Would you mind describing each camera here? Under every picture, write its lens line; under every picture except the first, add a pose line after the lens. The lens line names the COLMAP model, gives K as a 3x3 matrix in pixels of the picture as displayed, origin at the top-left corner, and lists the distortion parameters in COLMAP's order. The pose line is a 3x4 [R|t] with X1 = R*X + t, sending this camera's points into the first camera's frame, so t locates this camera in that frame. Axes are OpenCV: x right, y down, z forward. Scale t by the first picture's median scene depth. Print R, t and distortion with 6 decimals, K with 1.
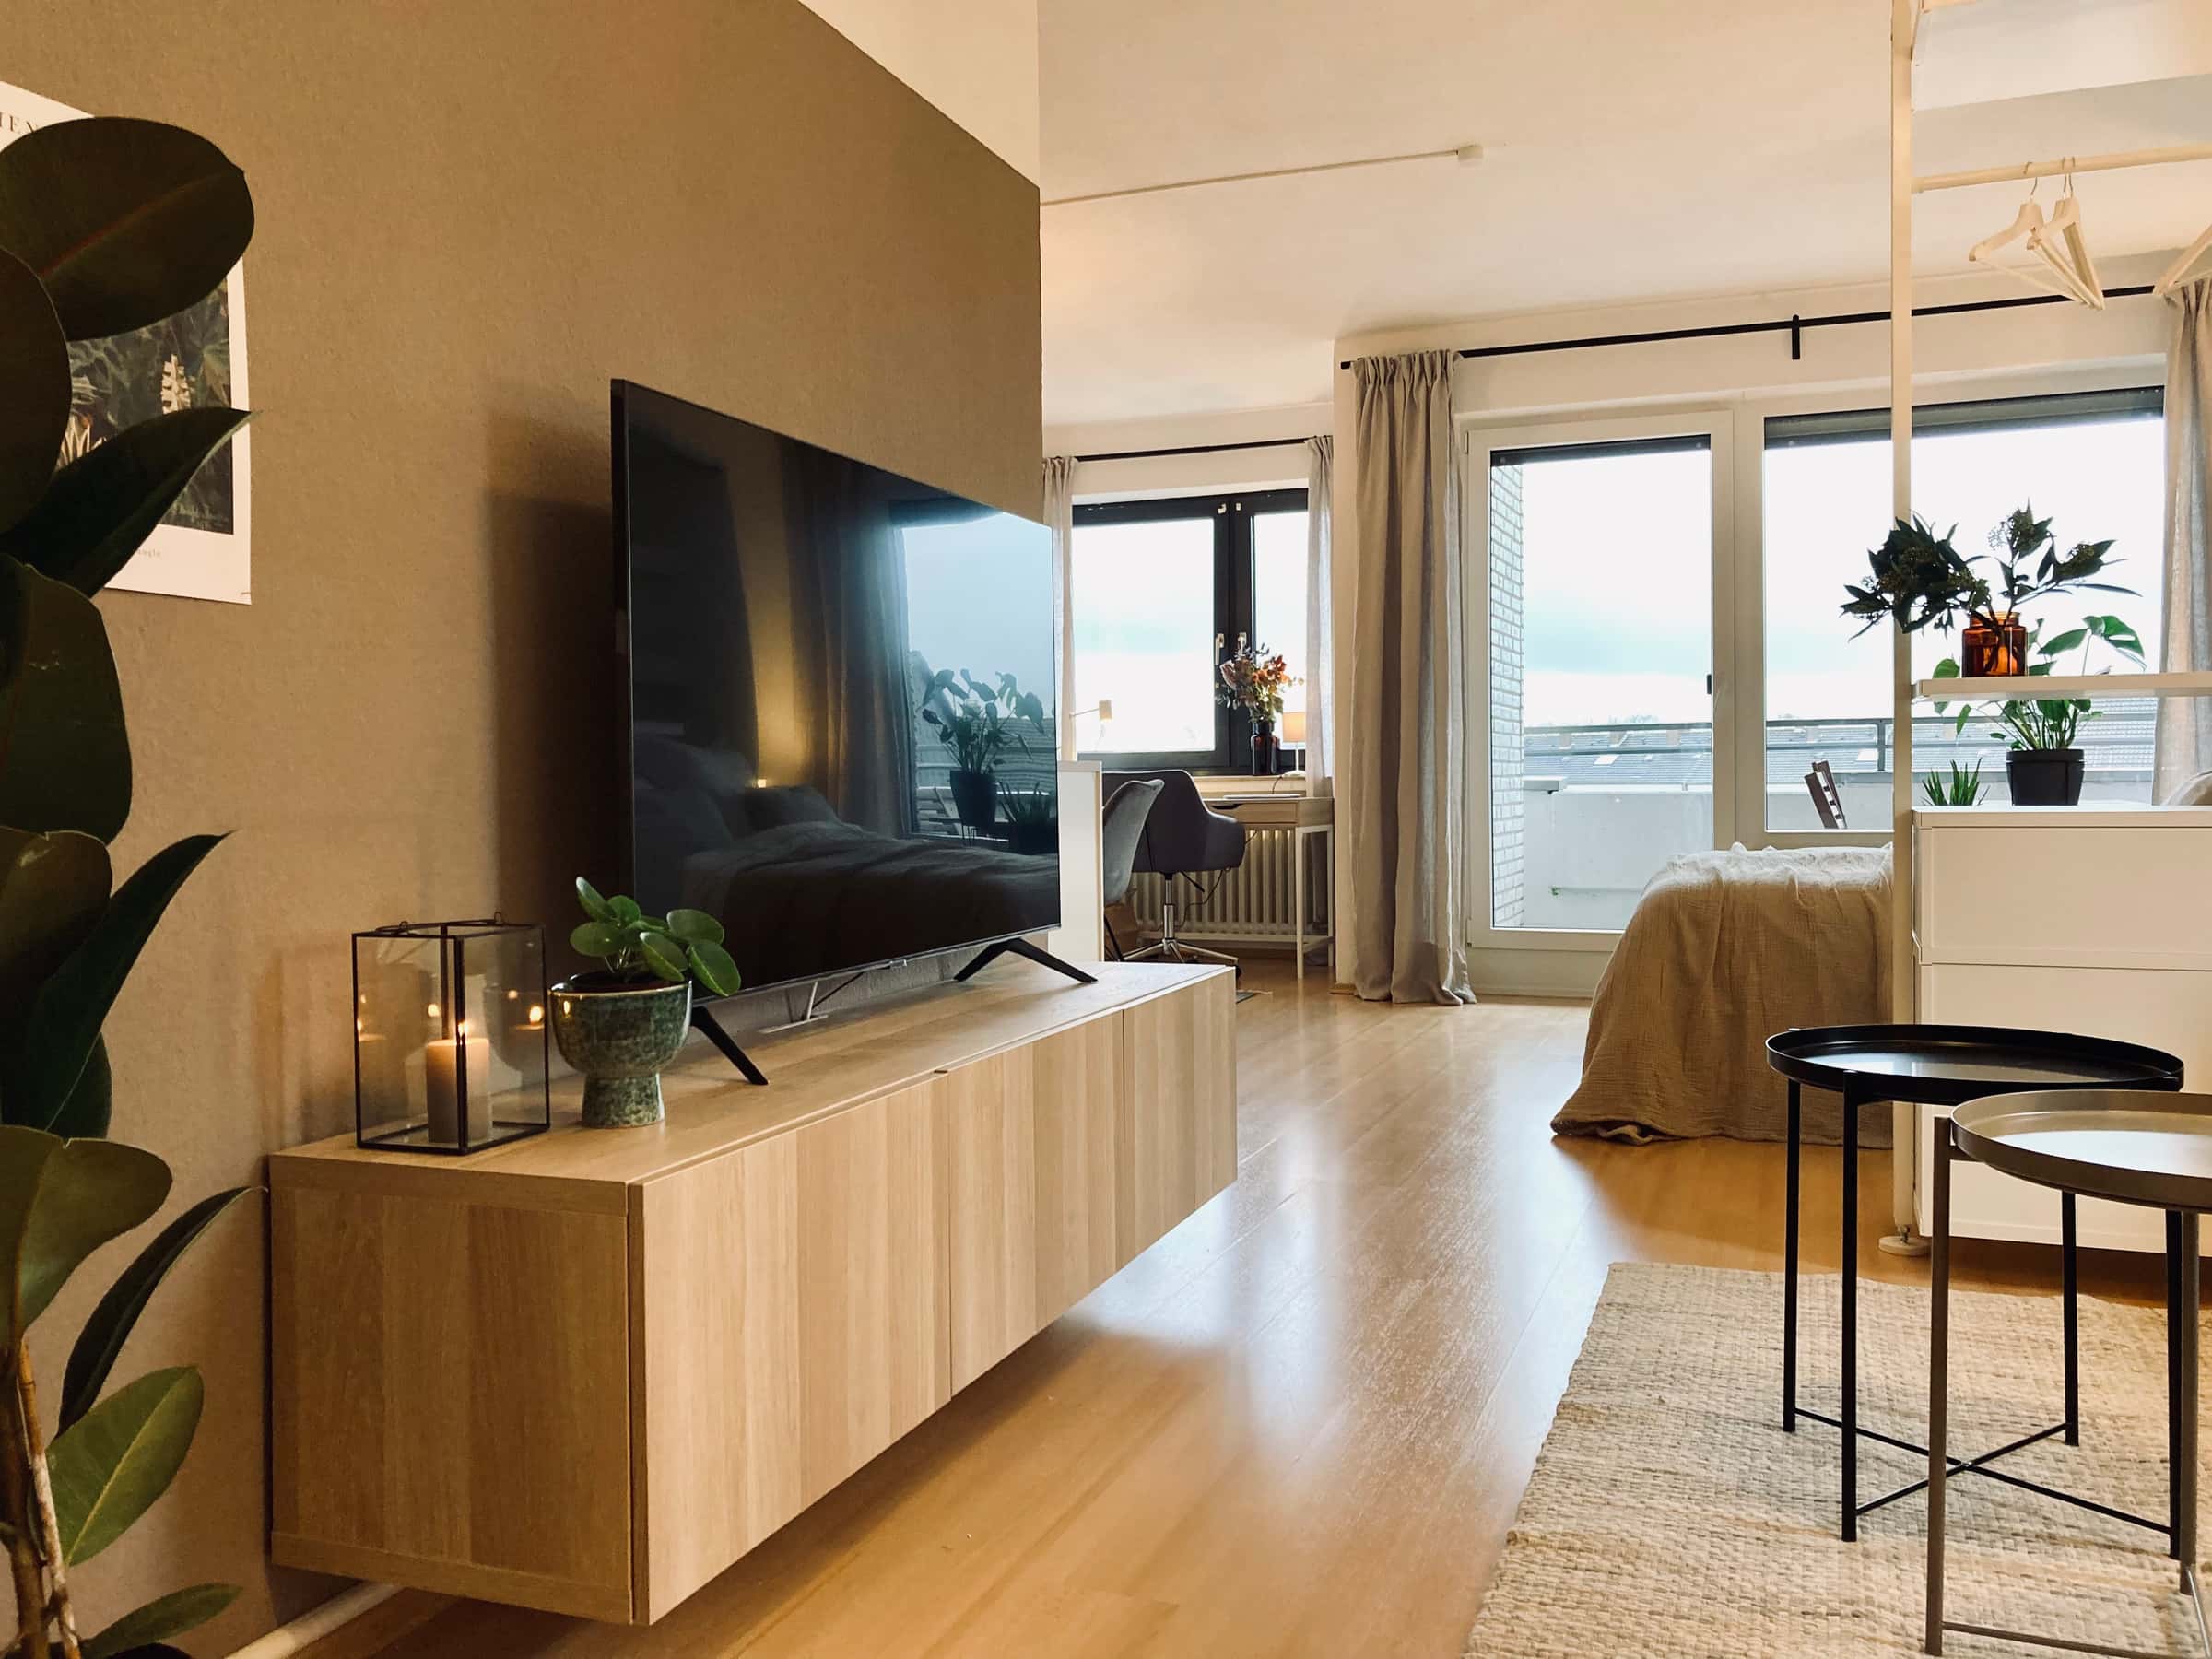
lens RADIAL K [[1828.9, 0, 1107.8], [0, 1828.9, 806.0], [0, 0, 1]] dist [0.025787, -0.015012]
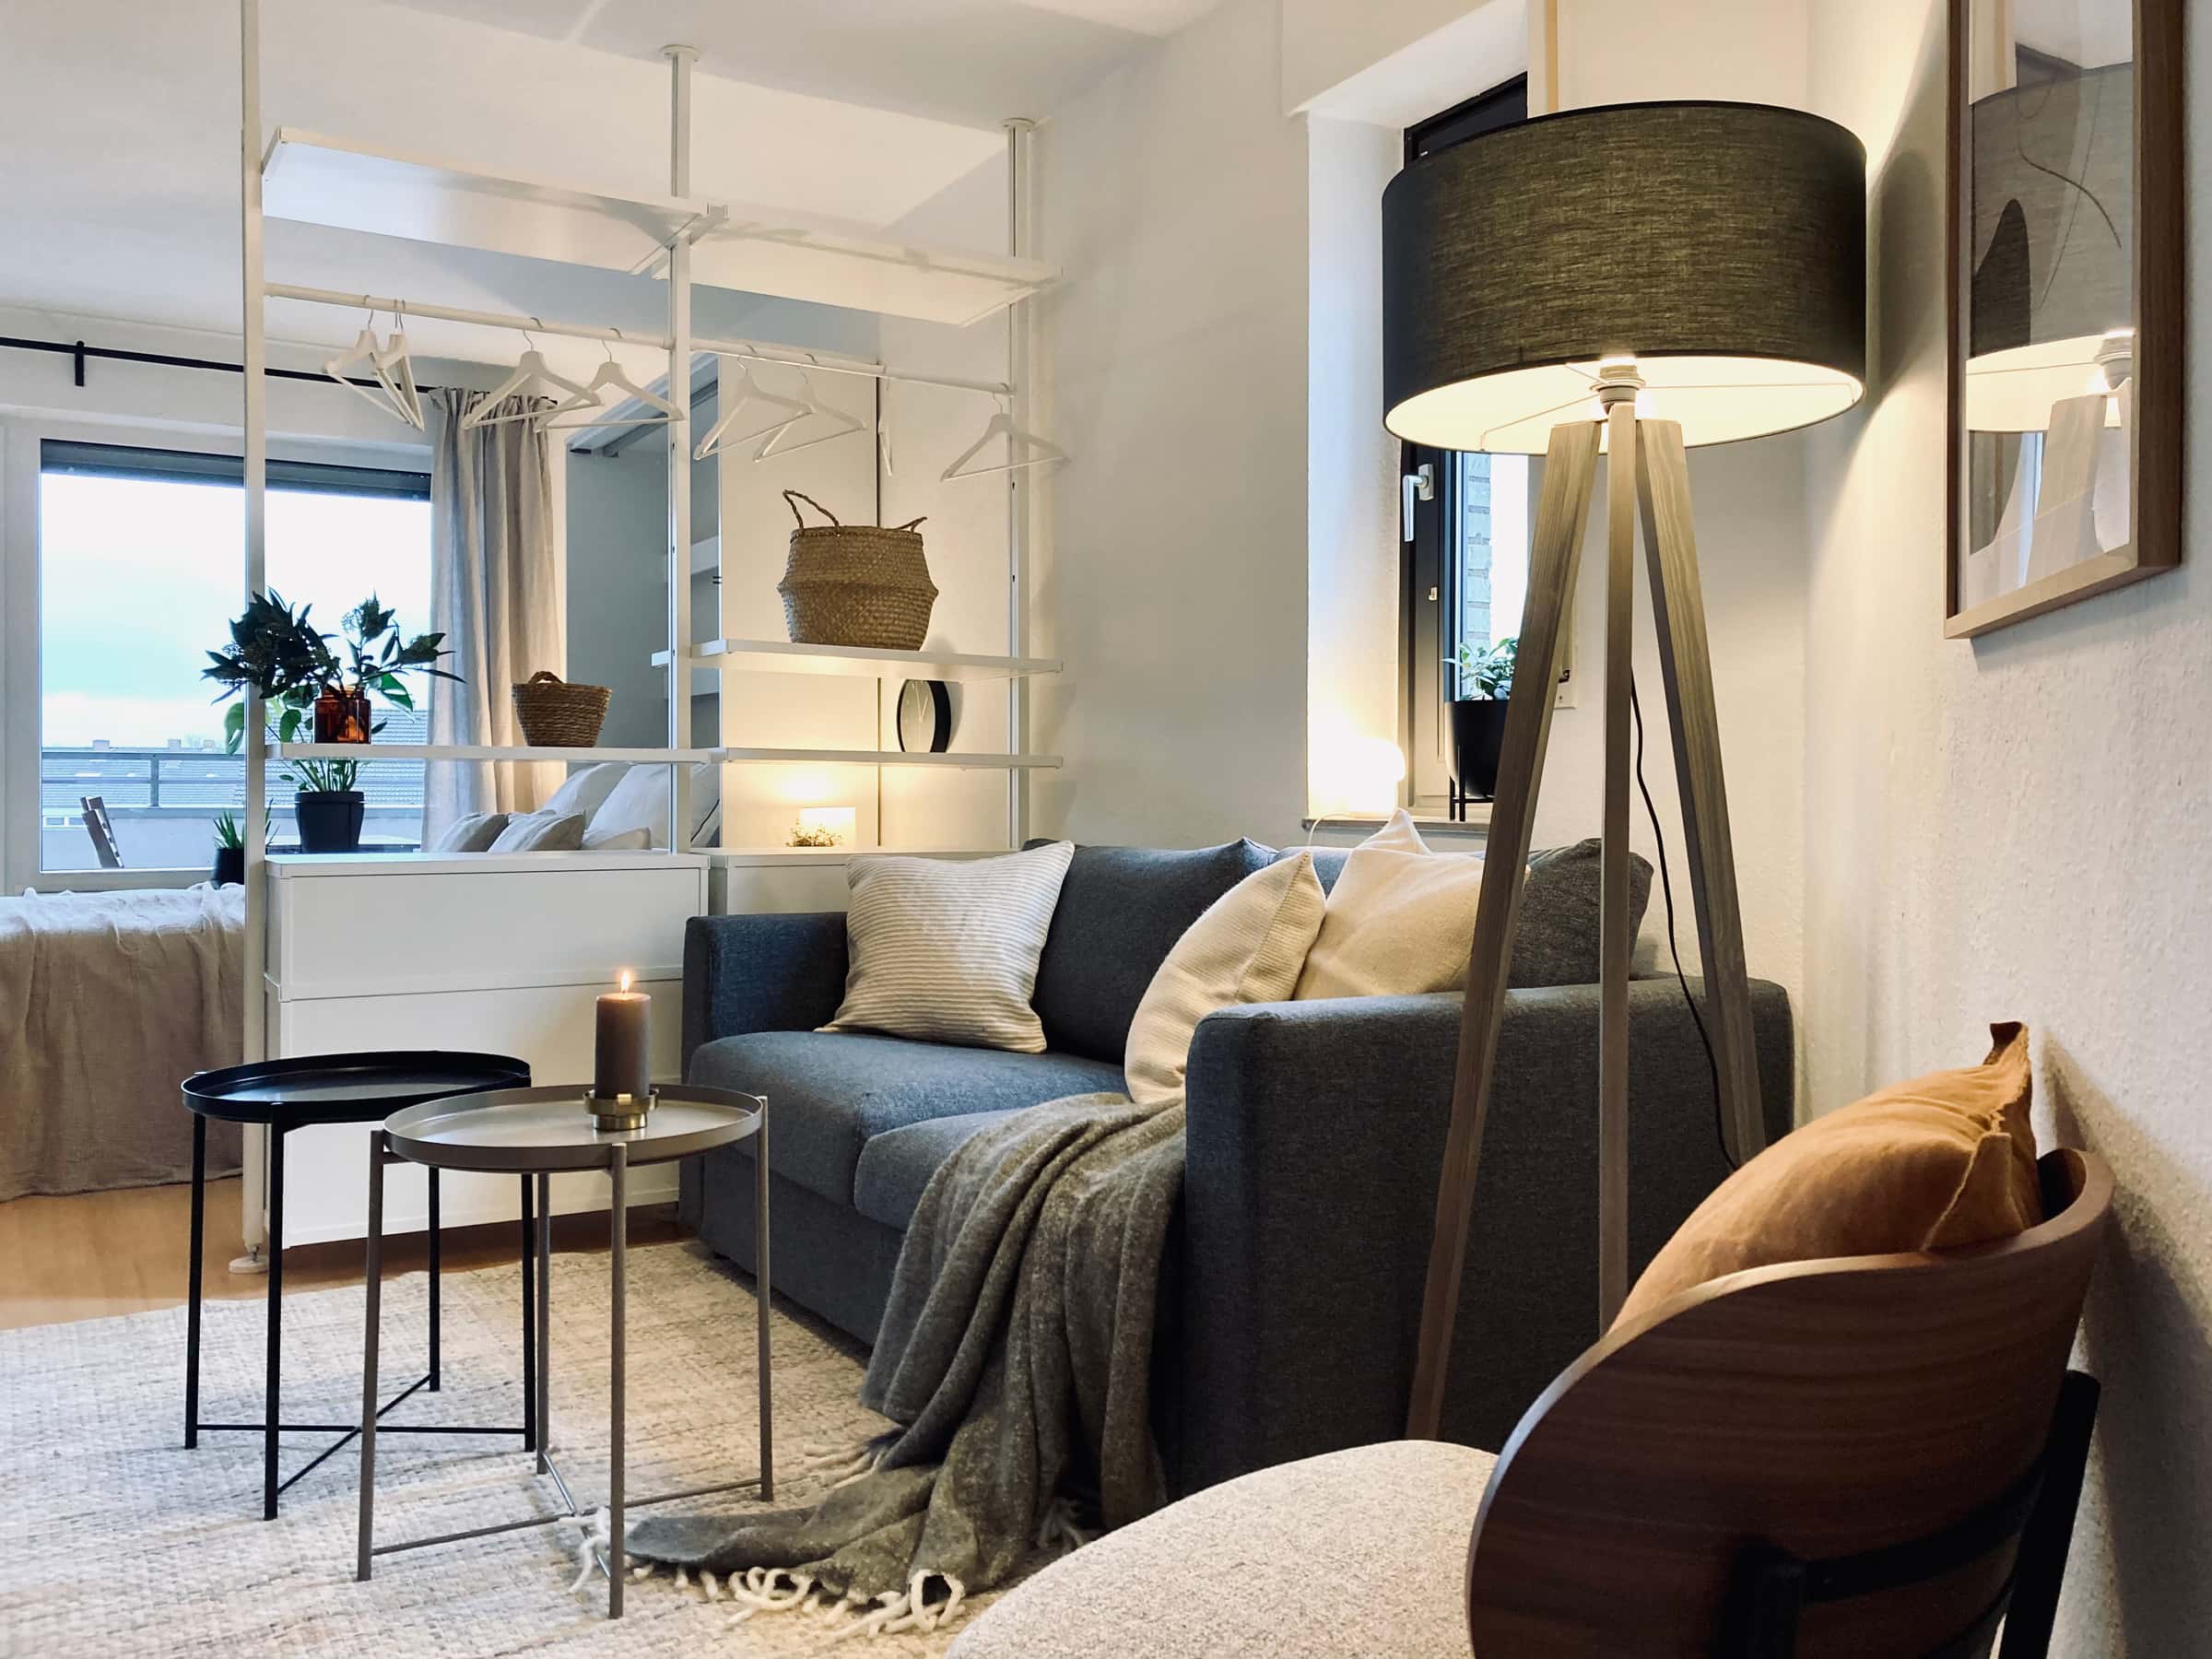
lens RADIAL K [[1817.8, 0, 1141.8], [0, 1817.8, 798.8], [0, 0, 1]] dist [0.080222, -0.098068]
pose [[0.610363, 0.009103, 0.792070, -0.174337], [0.004366, 0.999880, -0.014856, -0.025058], [-0.792110, 0.012526, 0.610250, -0.123040]]
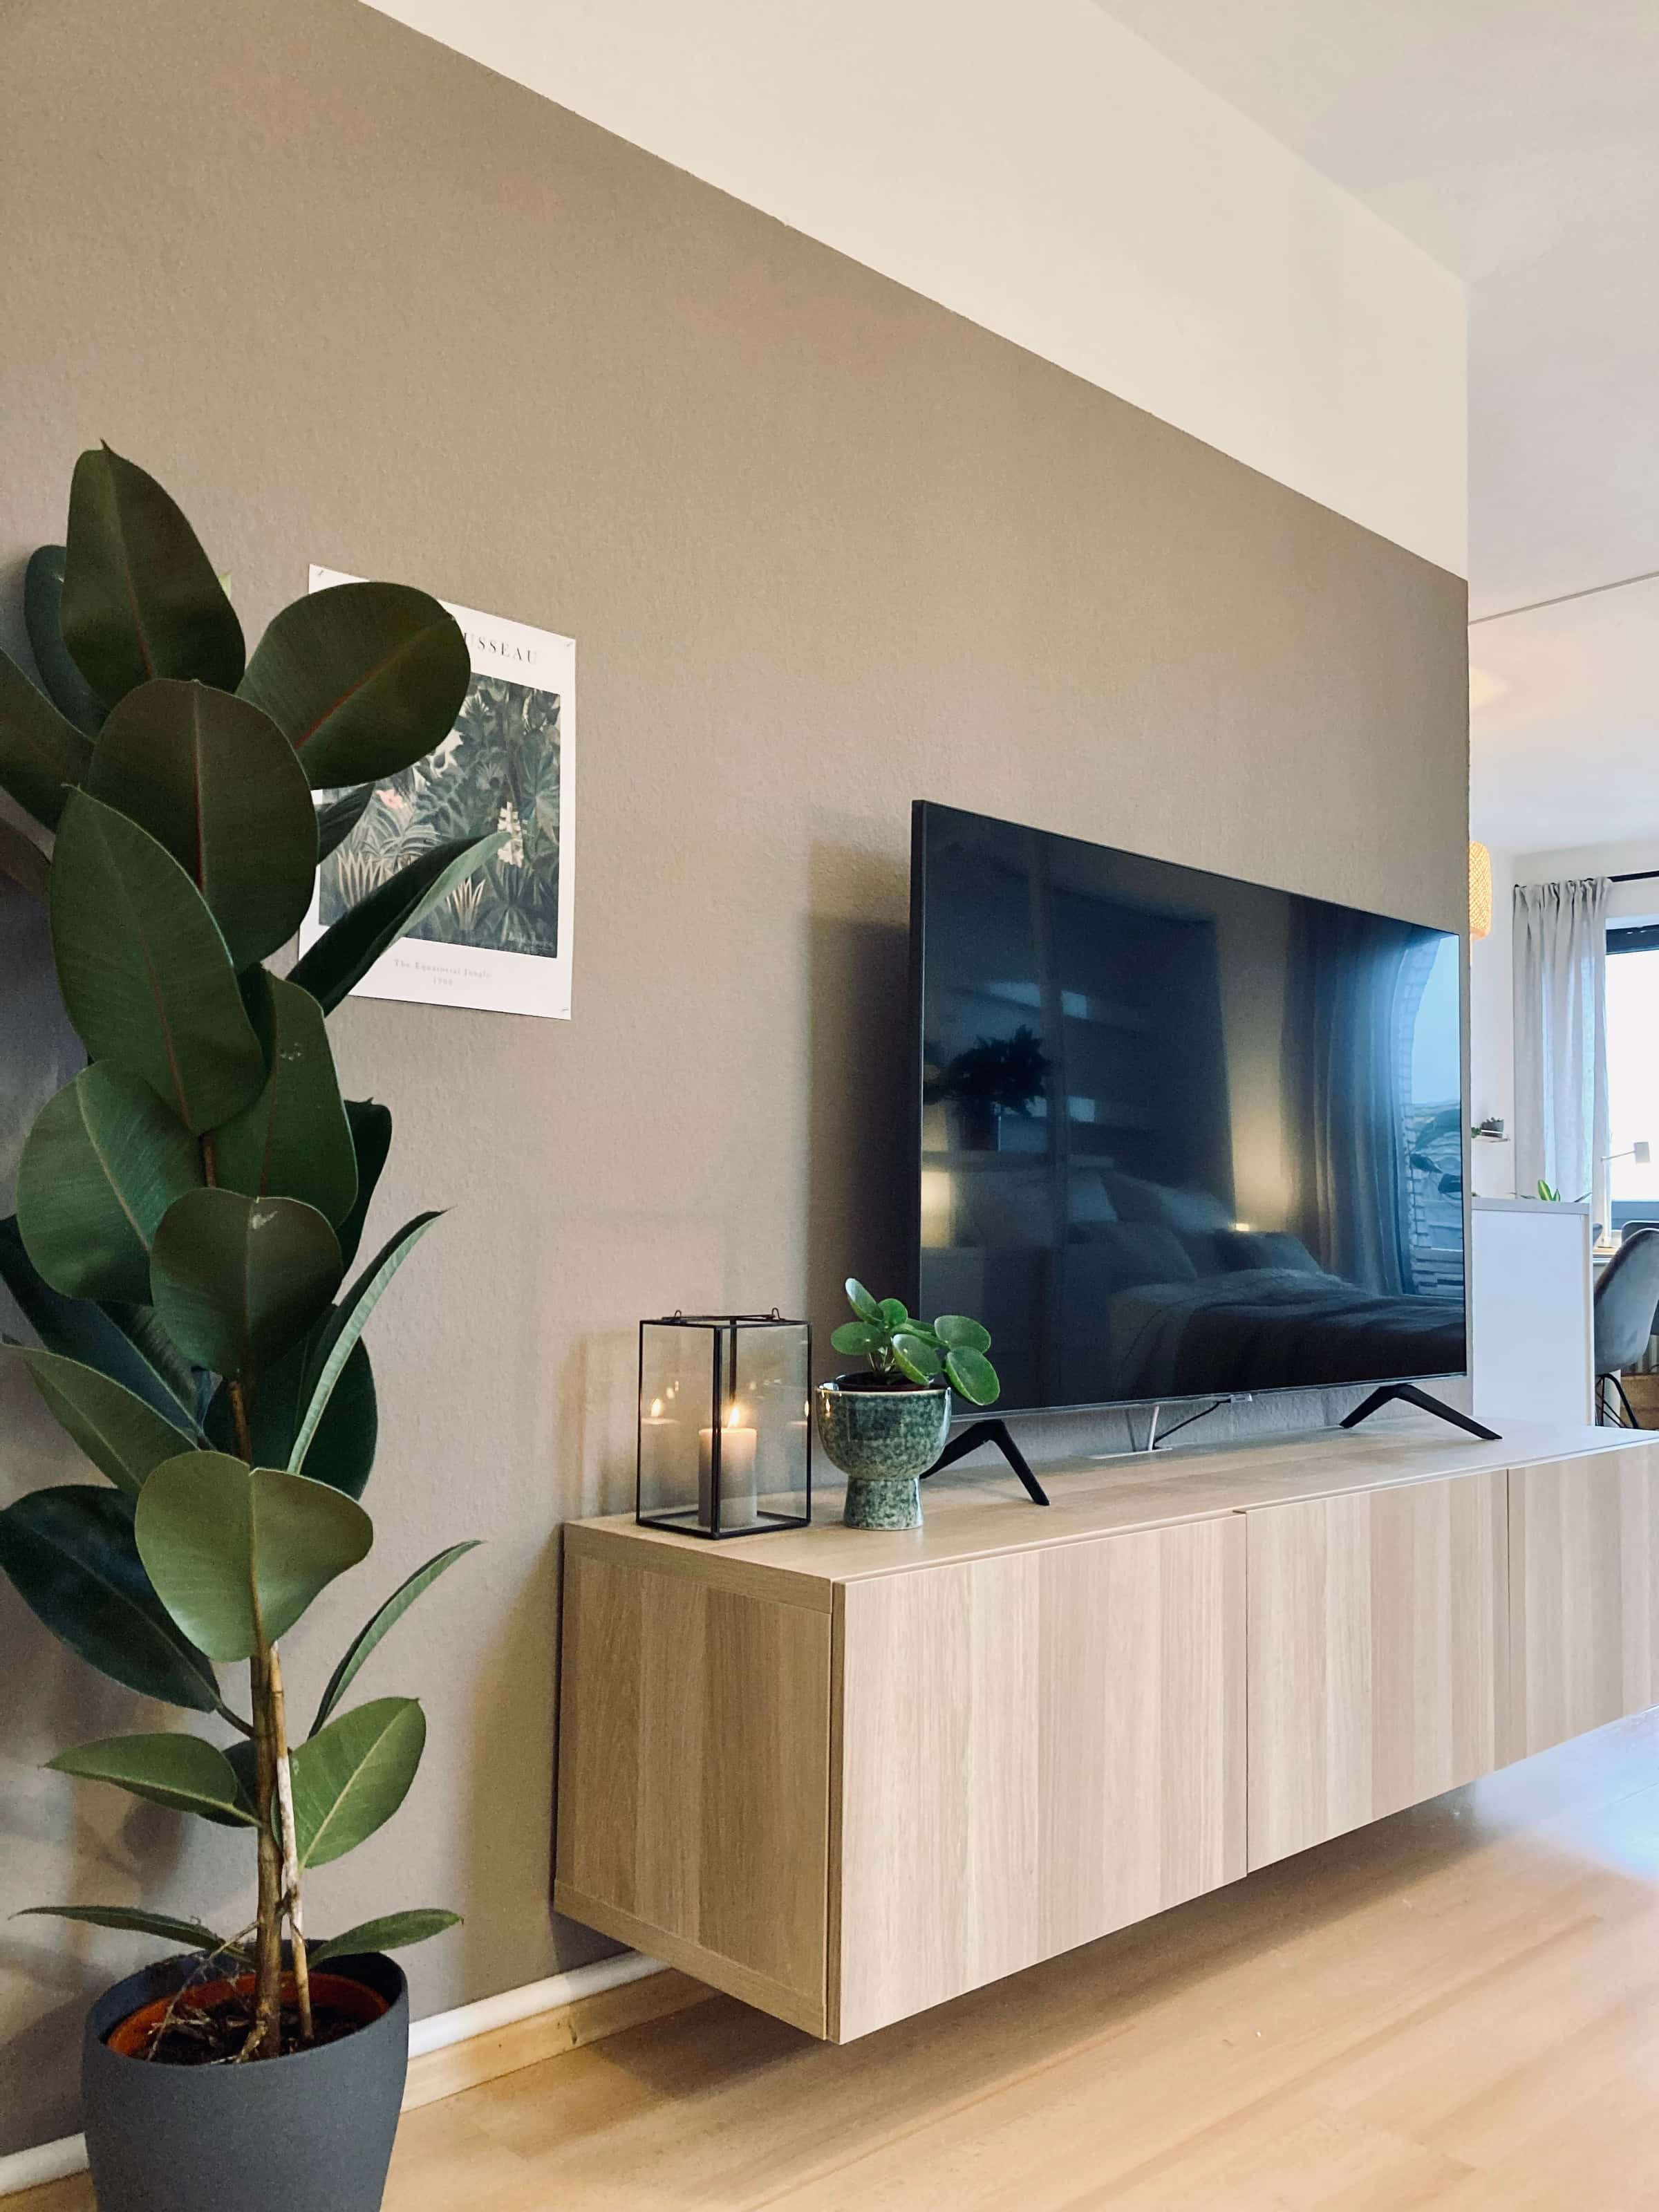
lens RADIAL K [[1834.4, 0, 833.2], [0, 1834.4, 1124.1], [0, 0, 1]] dist [0.039717, -0.006800]
pose [[0.901722, -0.006272, -0.432271, 0.132015], [-0.026185, 0.997267, -0.069092, 0.021642], [0.431522, 0.073621, 0.899093, 0.064378]]
